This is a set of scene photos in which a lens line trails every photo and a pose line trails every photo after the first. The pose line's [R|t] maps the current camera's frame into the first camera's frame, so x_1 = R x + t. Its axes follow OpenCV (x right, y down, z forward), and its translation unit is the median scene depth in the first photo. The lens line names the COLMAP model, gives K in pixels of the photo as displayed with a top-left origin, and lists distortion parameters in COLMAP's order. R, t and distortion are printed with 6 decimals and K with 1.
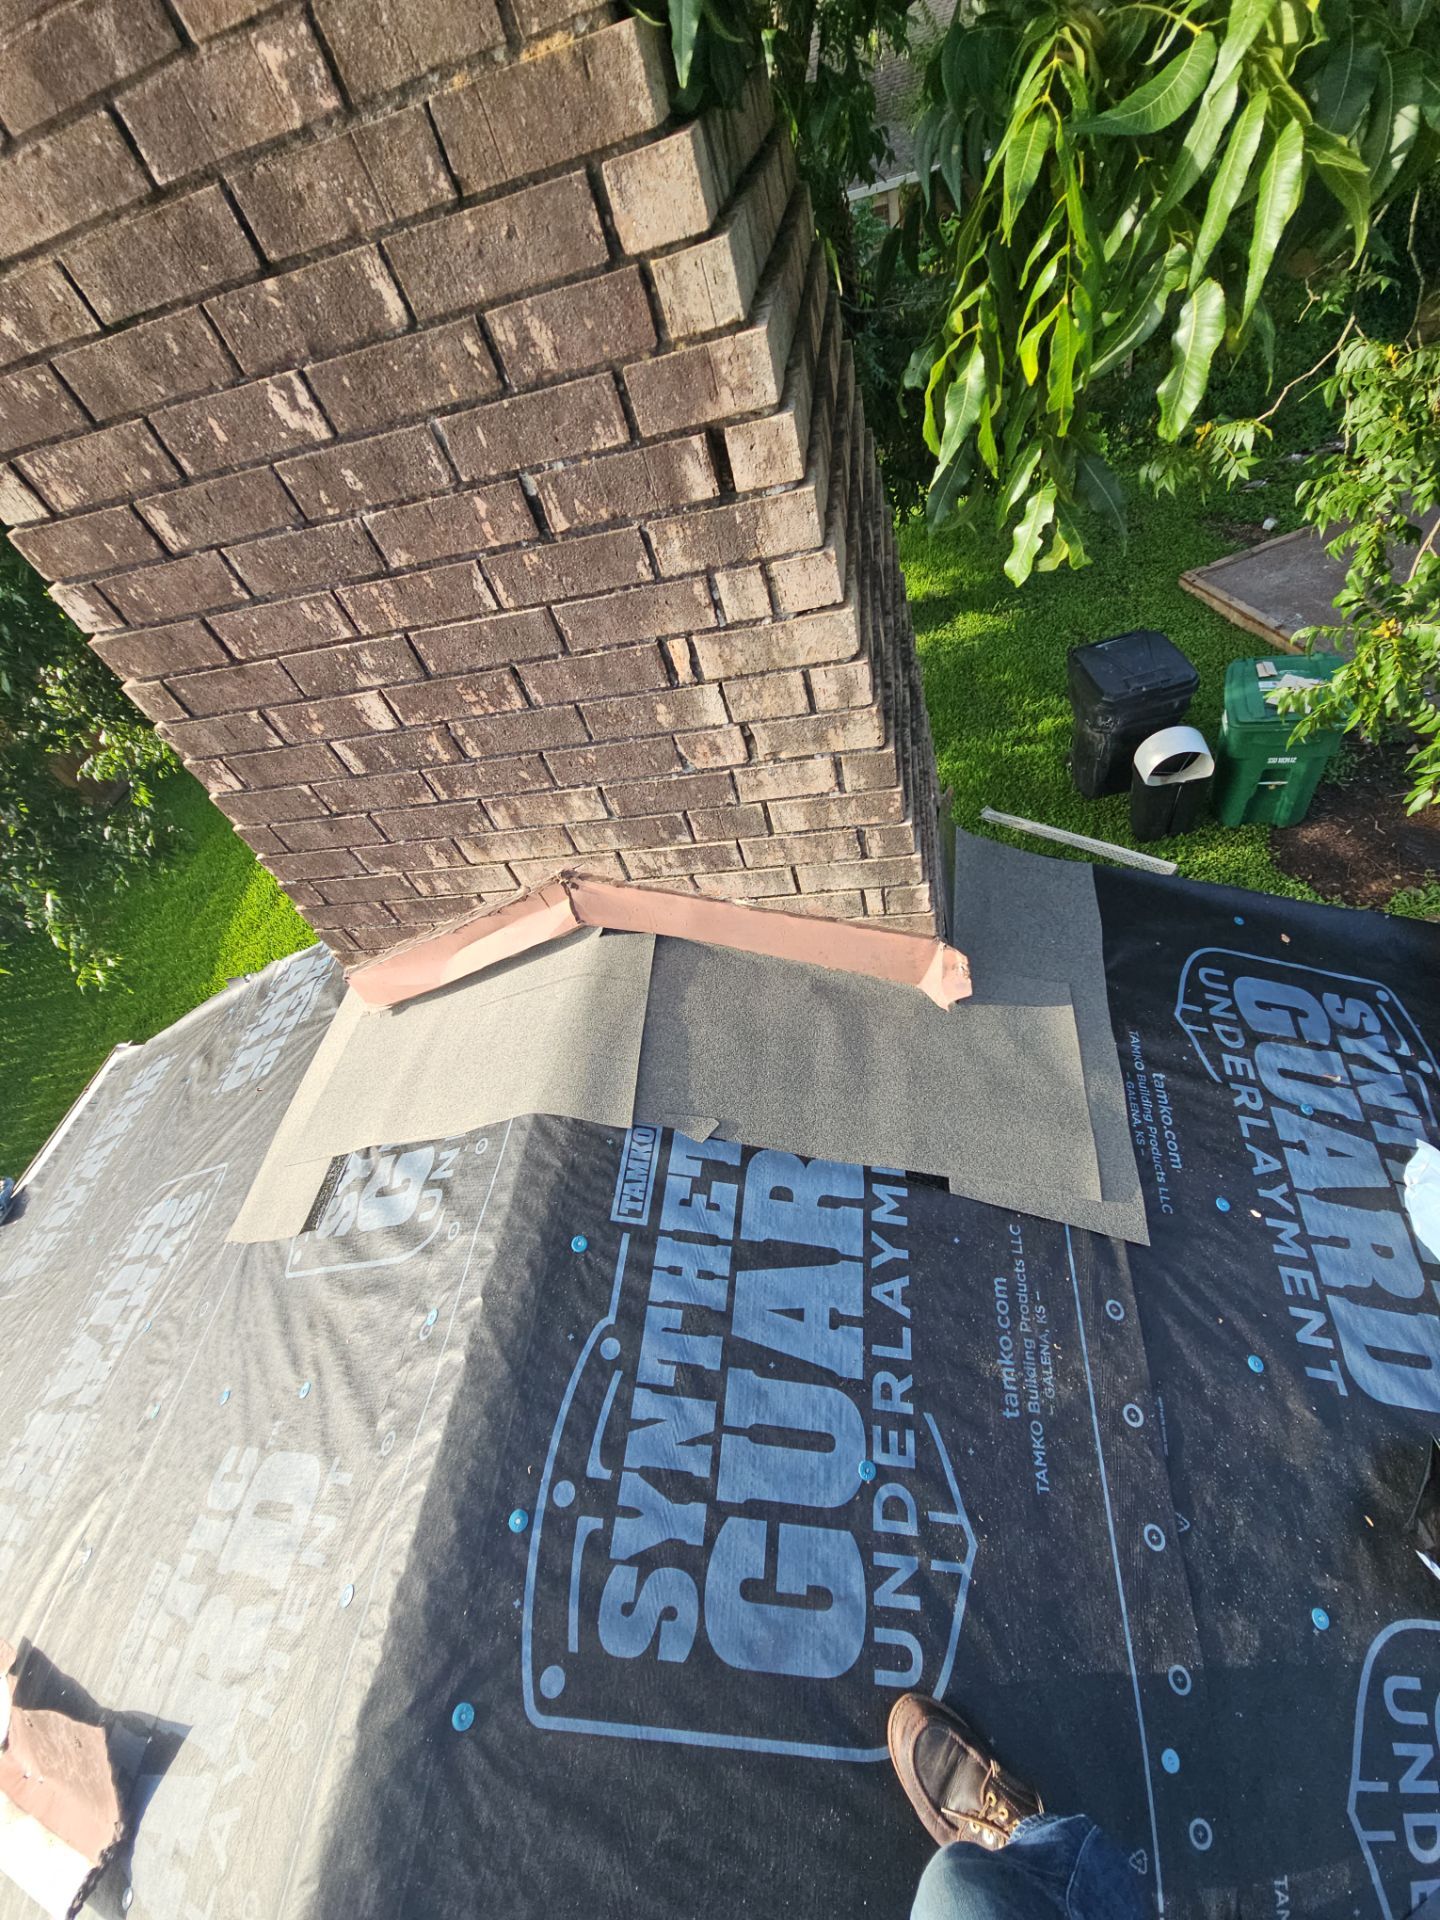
lens RADIAL K [[770.5, 0, 773.7], [0, 770.5, 888.6], [0, 0, 1]] dist [0.000534, -0.004747]
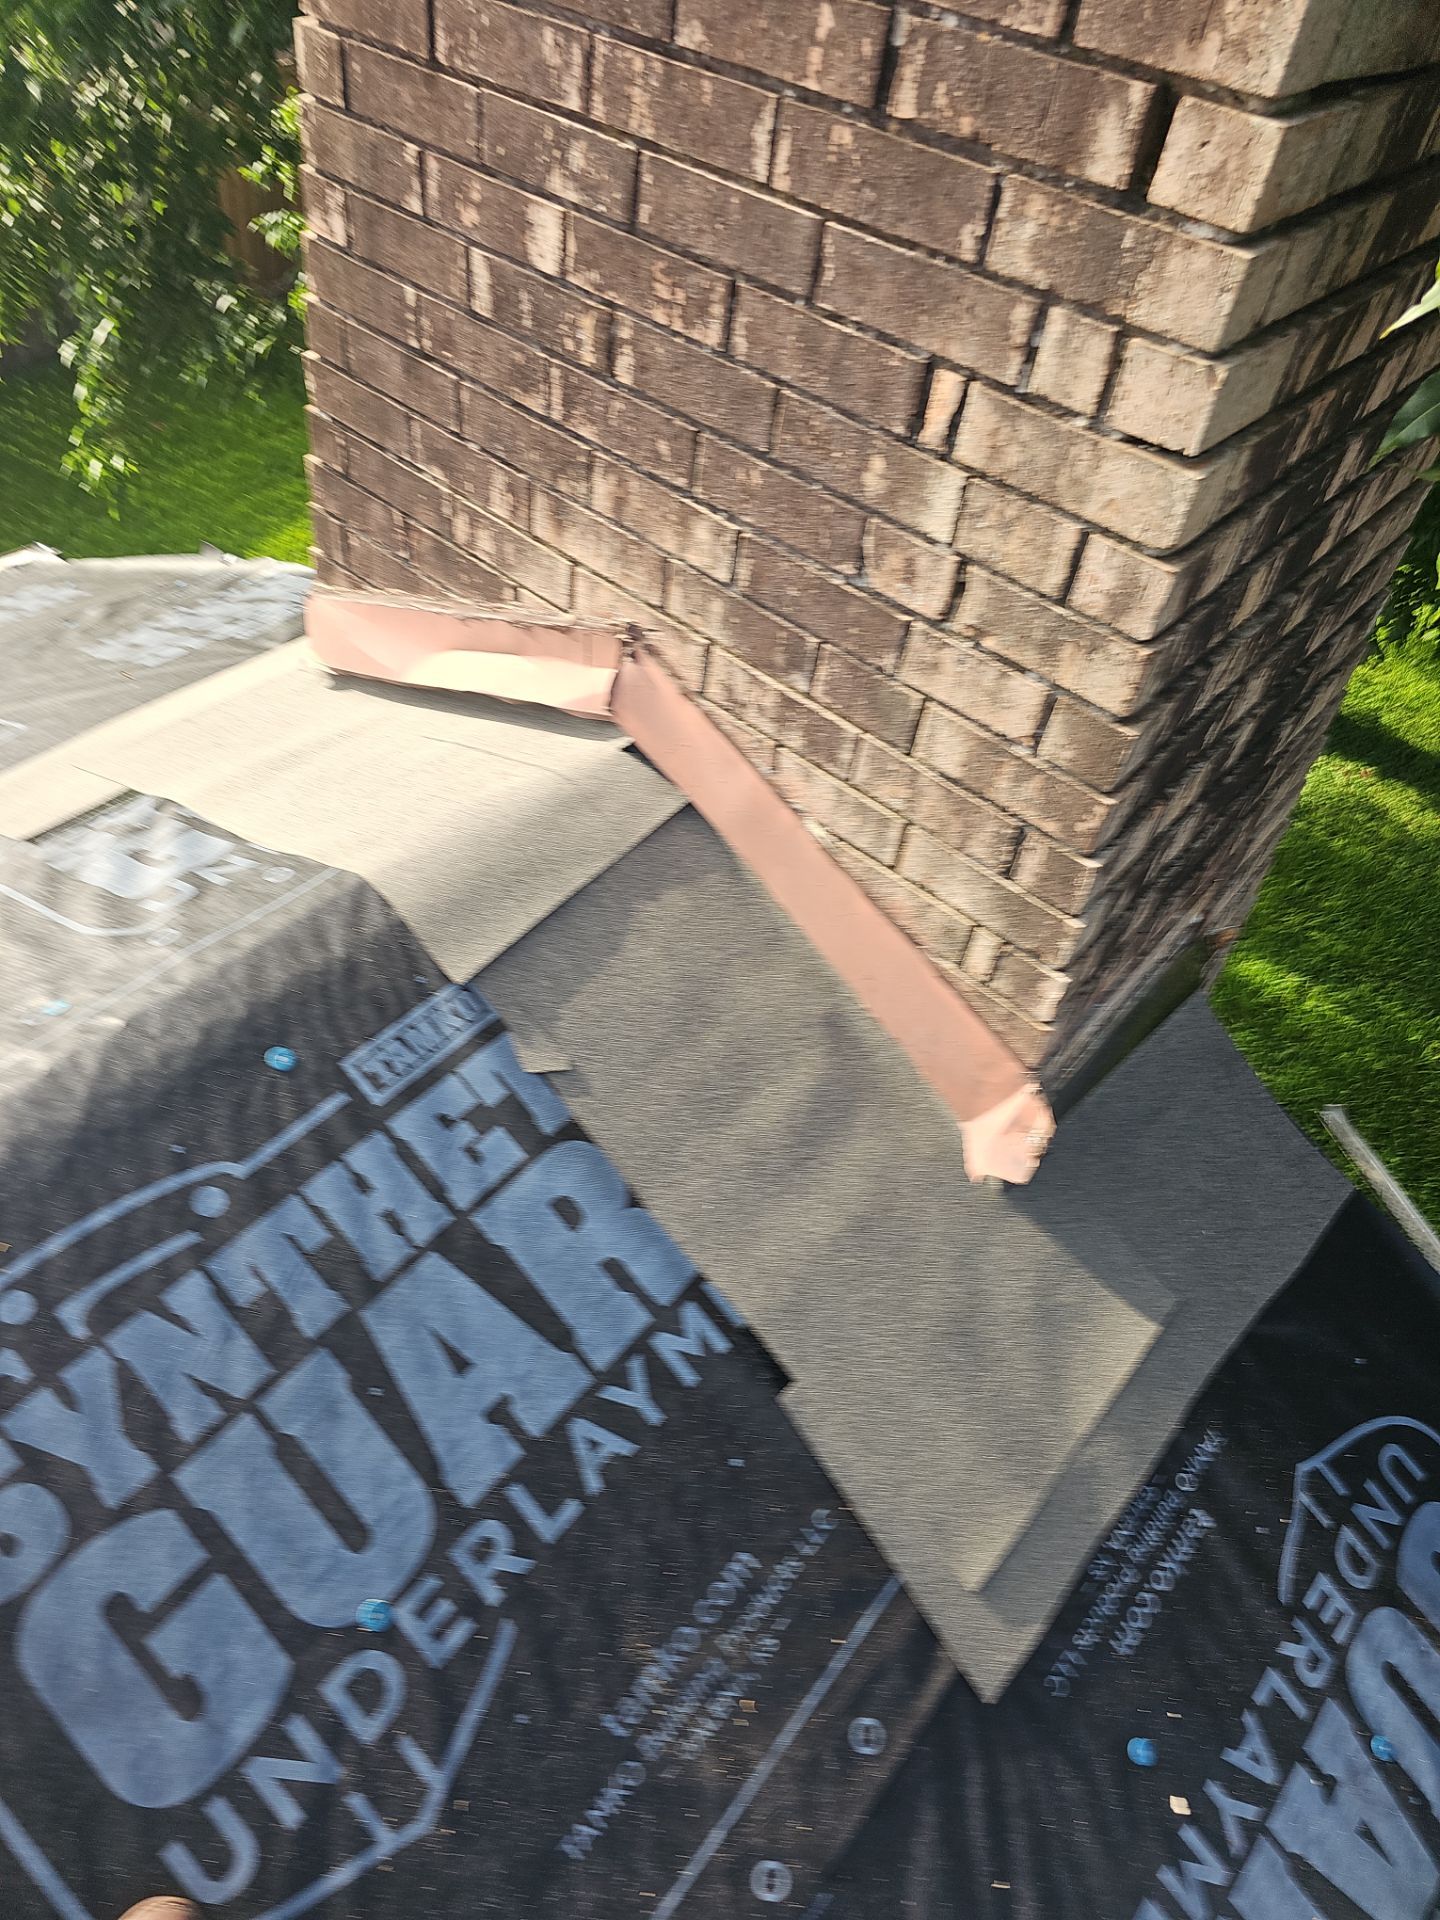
lens RADIAL K [[1260.7, 0, 818.2], [0, 1260.7, 936.0], [0, 0, 1]] dist [0.041988, -0.041700]
pose [[0.774961, 0.613726, -0.150920, 0.195517], [-0.618158, 0.785768, 0.021193, 0.073922], [0.131595, 0.076868, 0.988319, -0.011403]]
